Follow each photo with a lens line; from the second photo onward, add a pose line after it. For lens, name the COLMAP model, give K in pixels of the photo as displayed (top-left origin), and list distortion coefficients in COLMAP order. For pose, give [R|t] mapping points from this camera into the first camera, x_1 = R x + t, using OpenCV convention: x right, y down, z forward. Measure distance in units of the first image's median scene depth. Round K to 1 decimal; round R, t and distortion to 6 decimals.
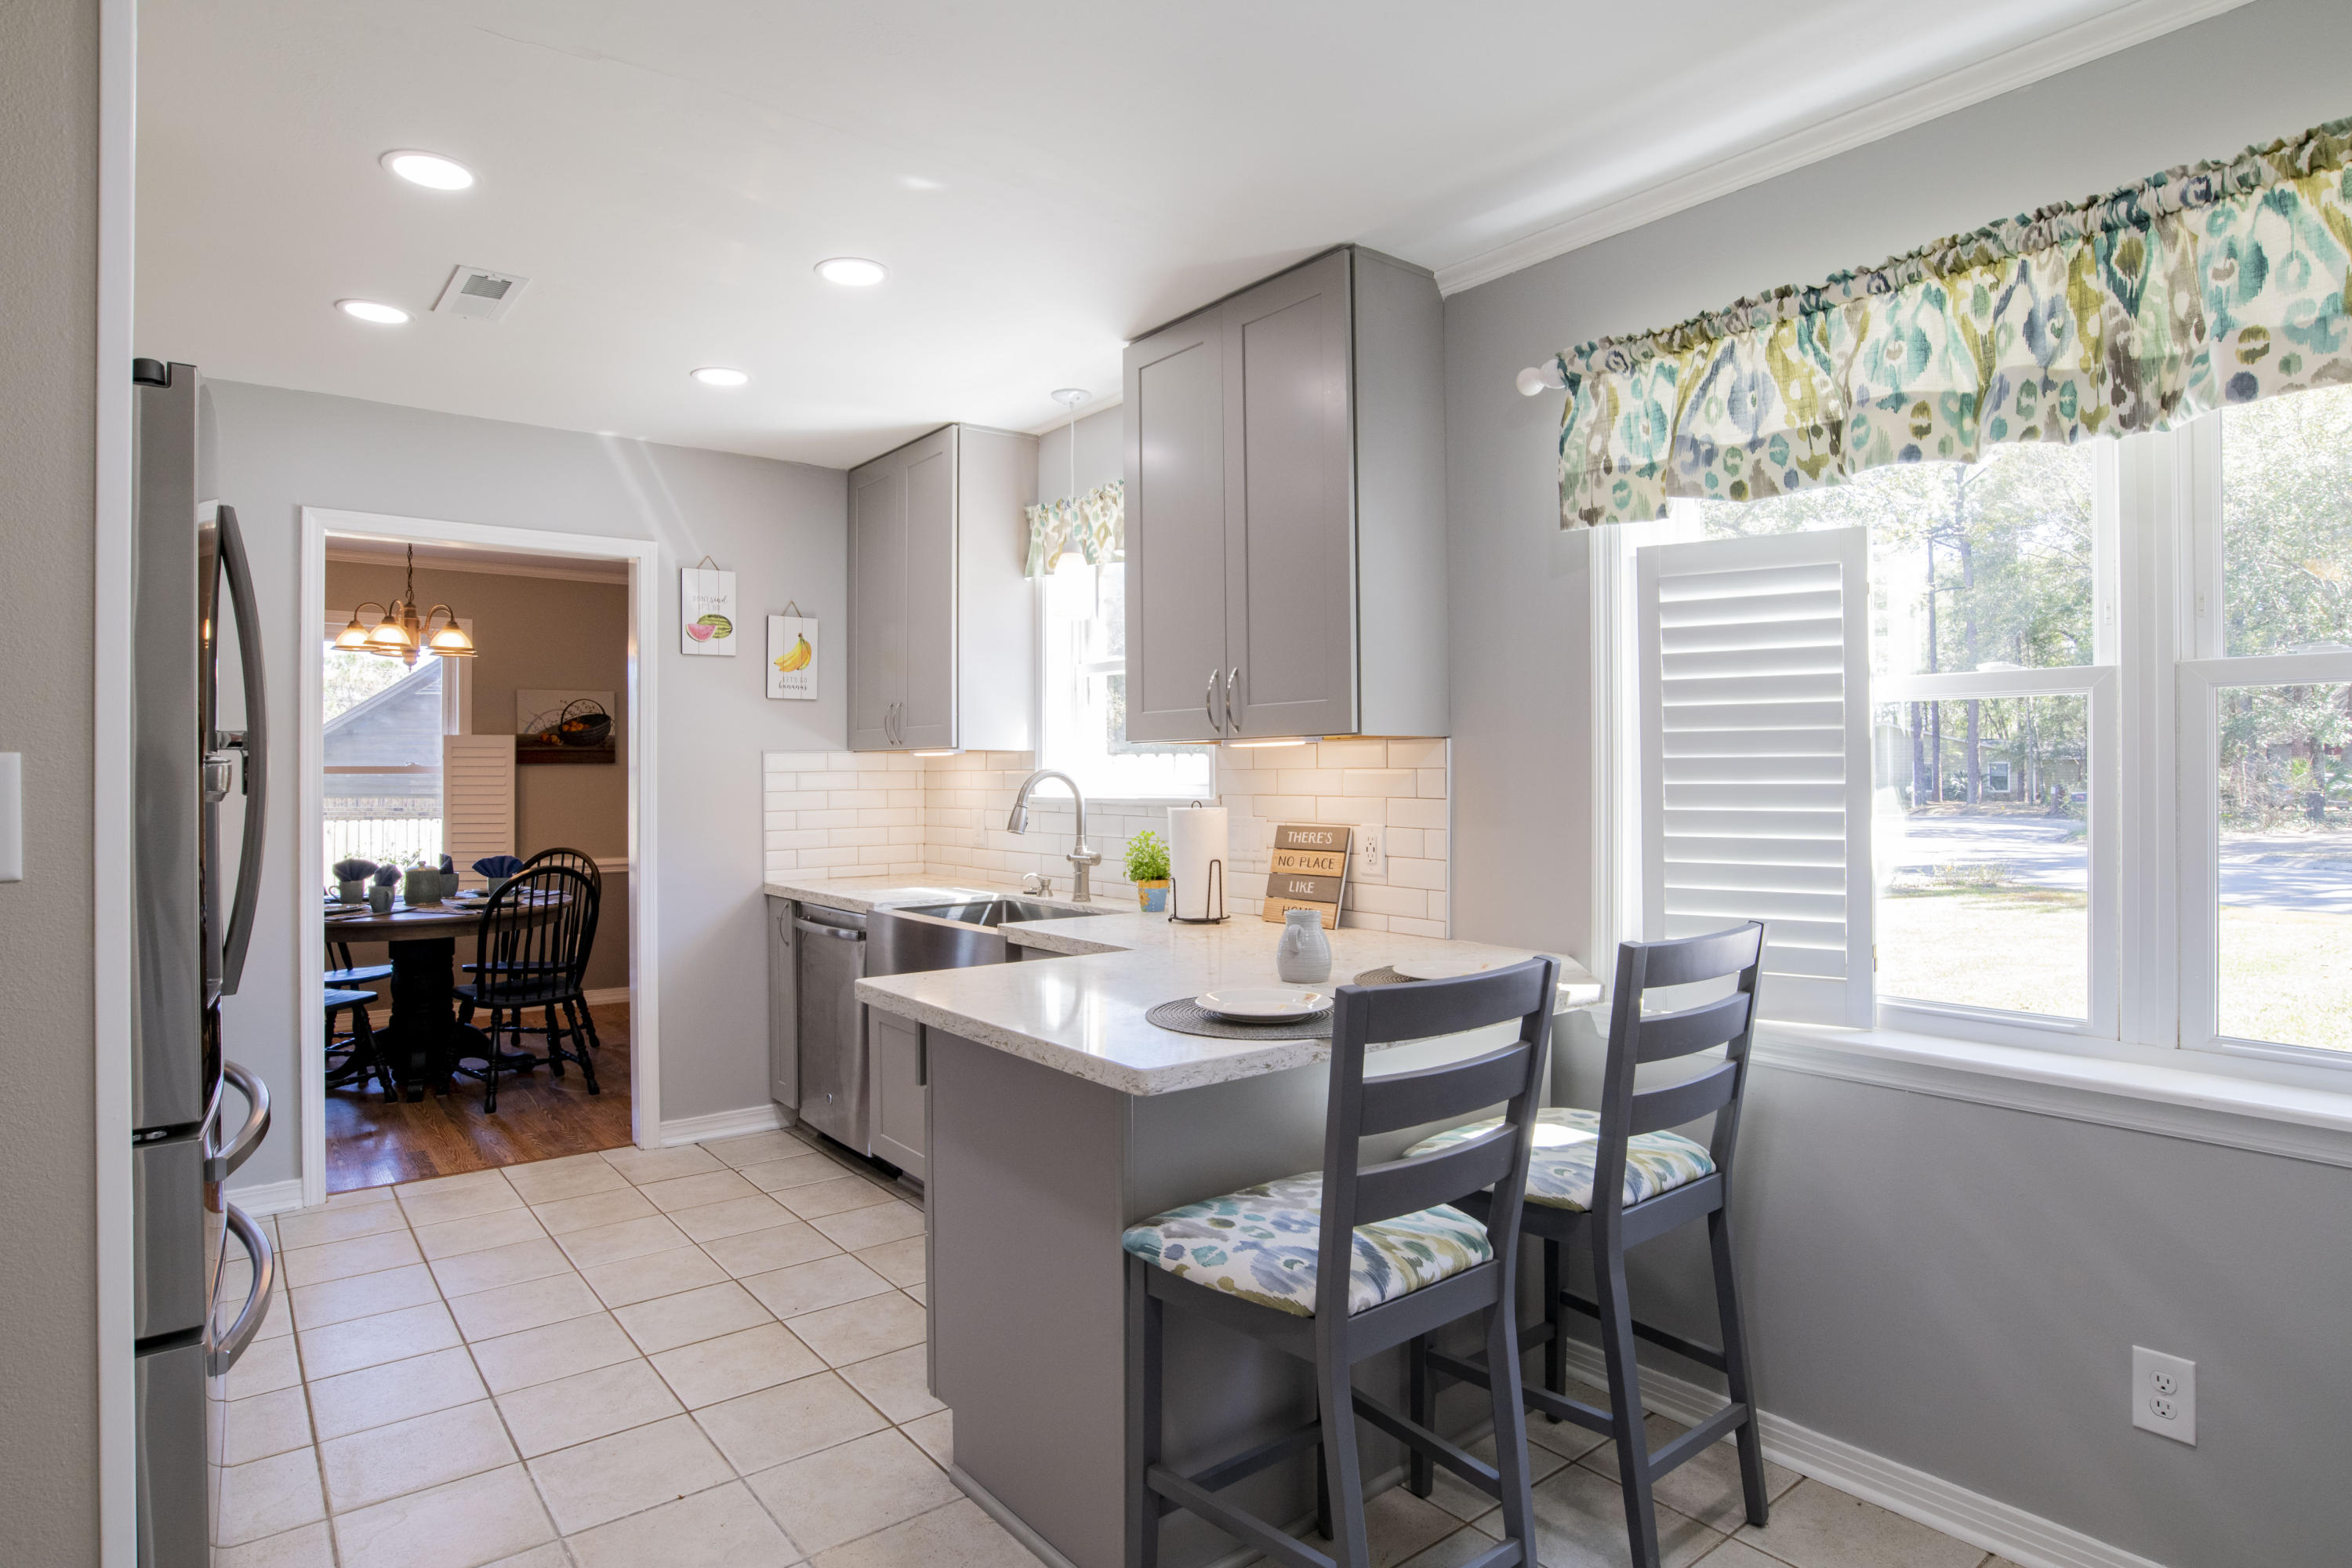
lens RADIAL K [[1280.0, 0, 1182.3], [0, 1280.0, 770.1], [0, 0, 1]] dist [-0.057730, 0.026880]
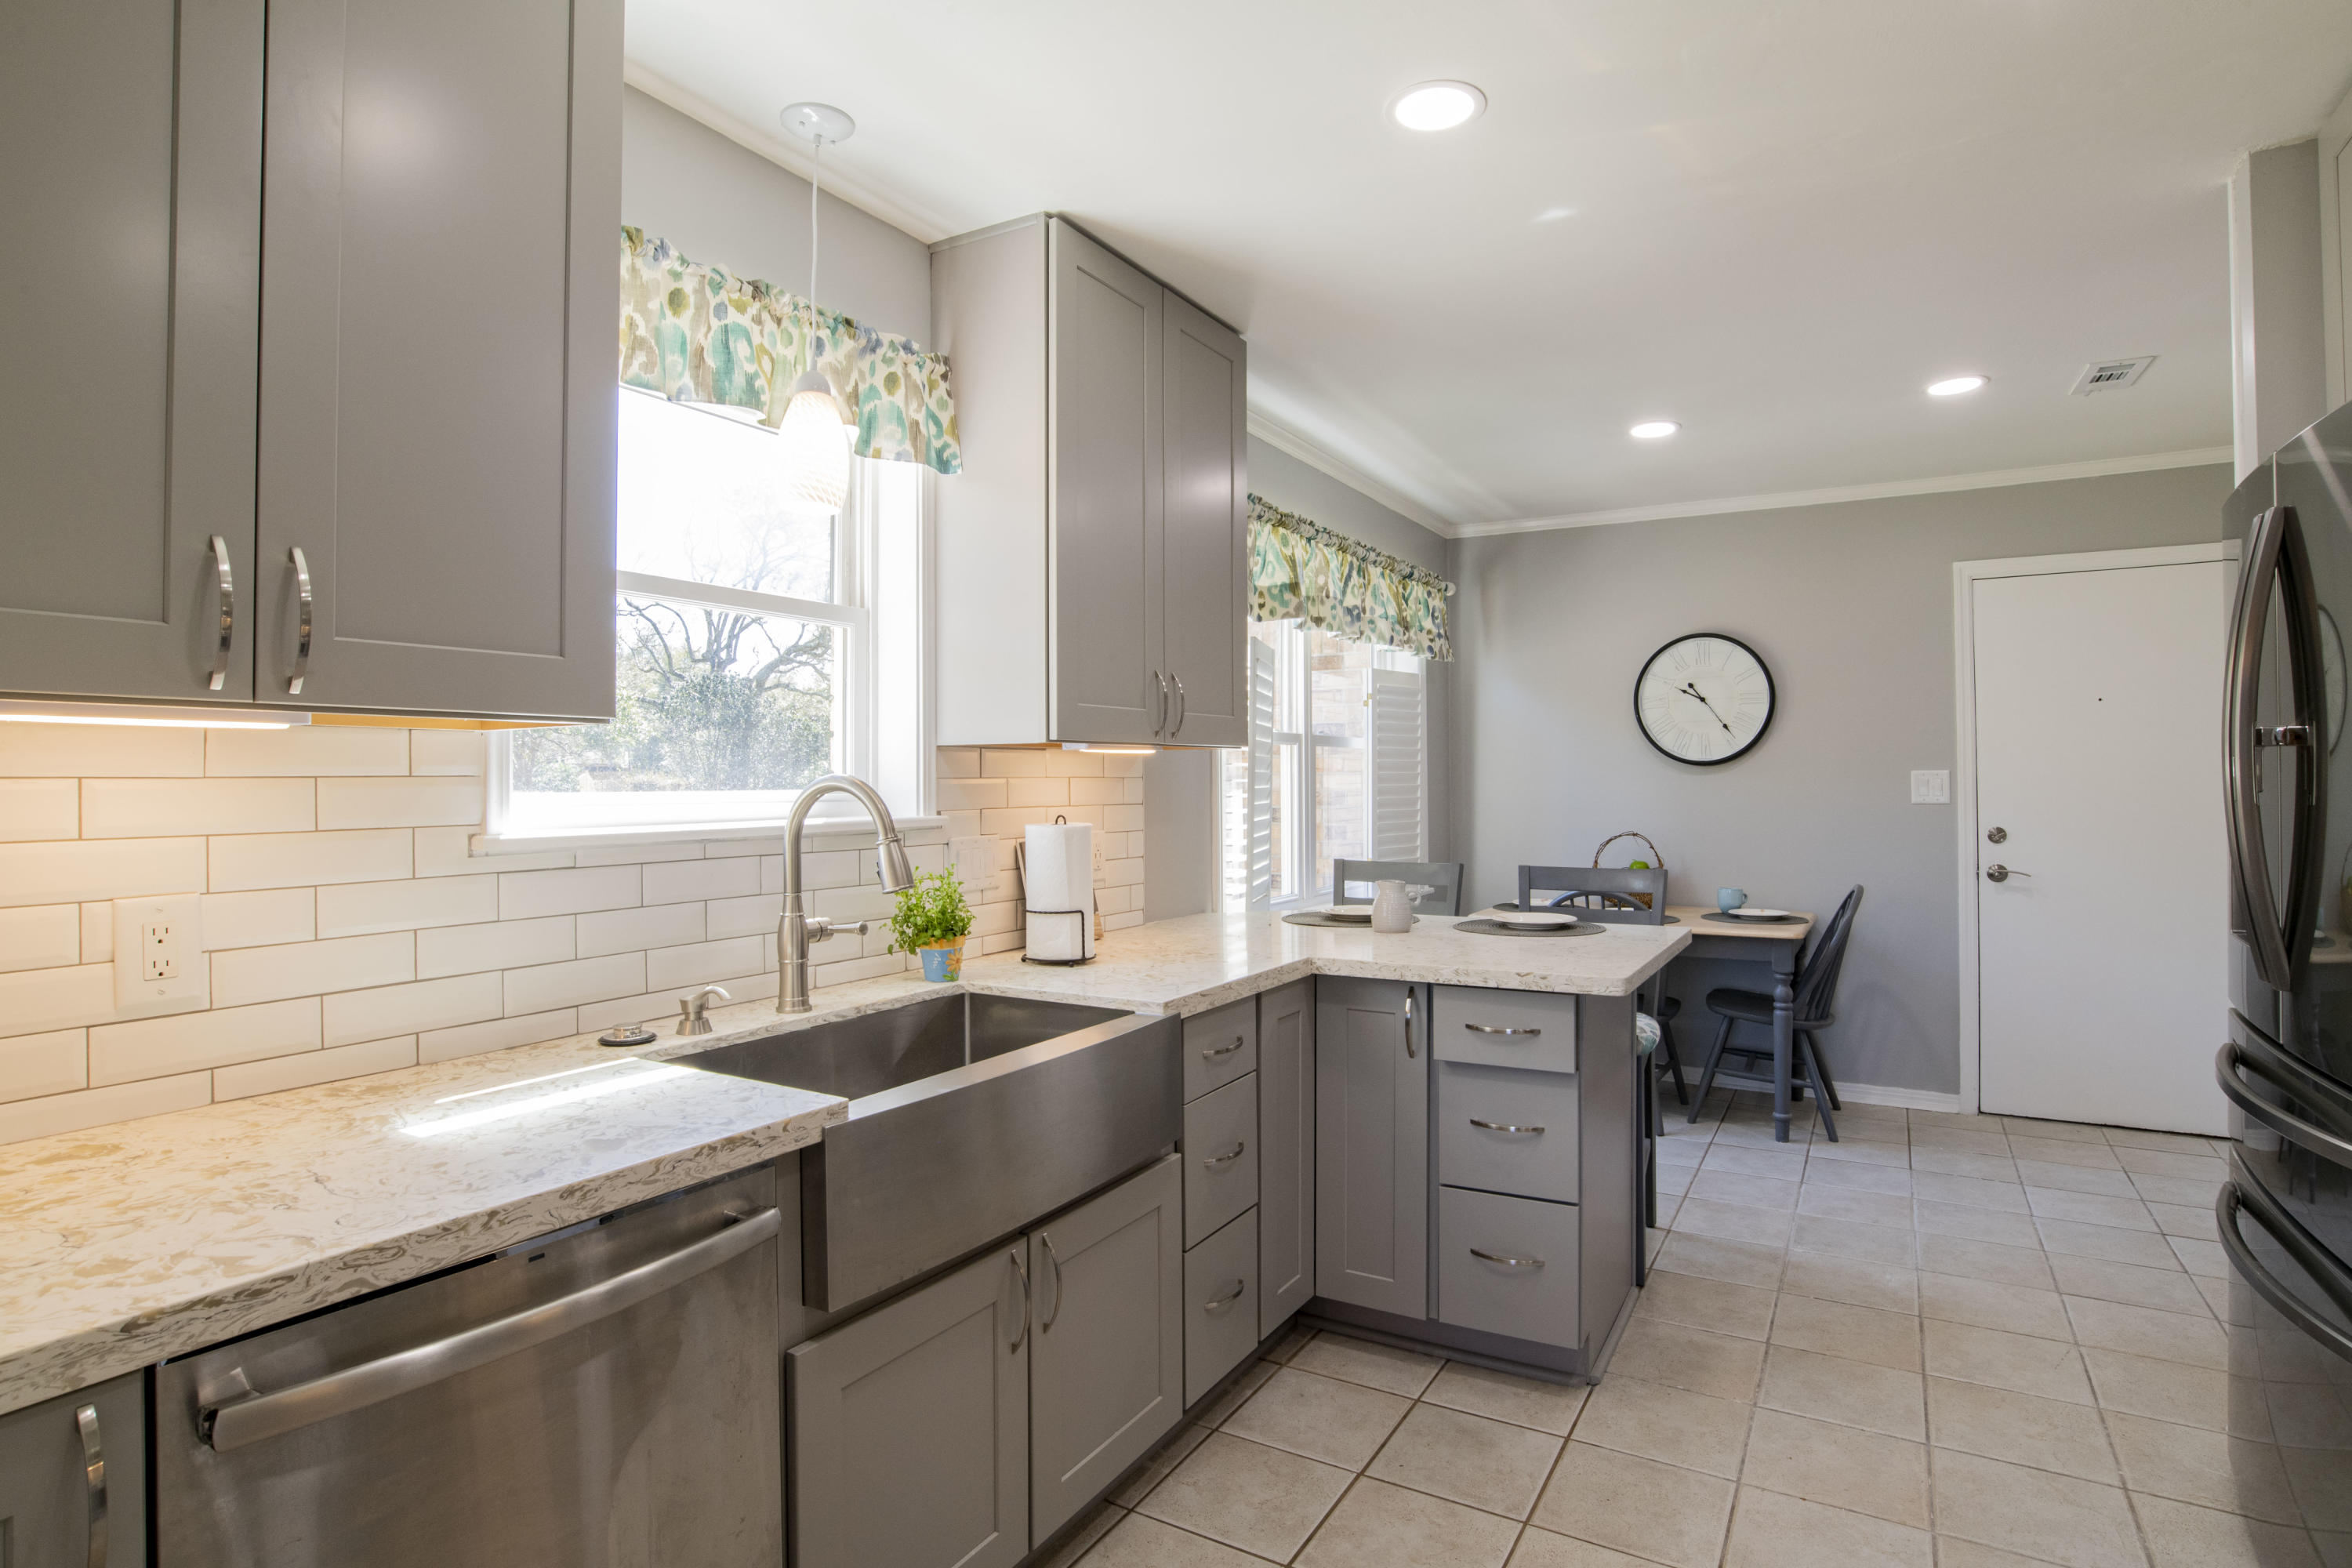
lens RADIAL K [[1199.6, 0, 1181.8], [0, 1199.6, 768.9], [0, 0, 1]] dist [-0.067184, 0.027610]
pose [[-0.354176, 0.013624, 0.935079, -1.108841], [0.005170, 0.999907, -0.012610, 0.006139], [-0.935164, 0.000368, -0.354214, 1.807851]]
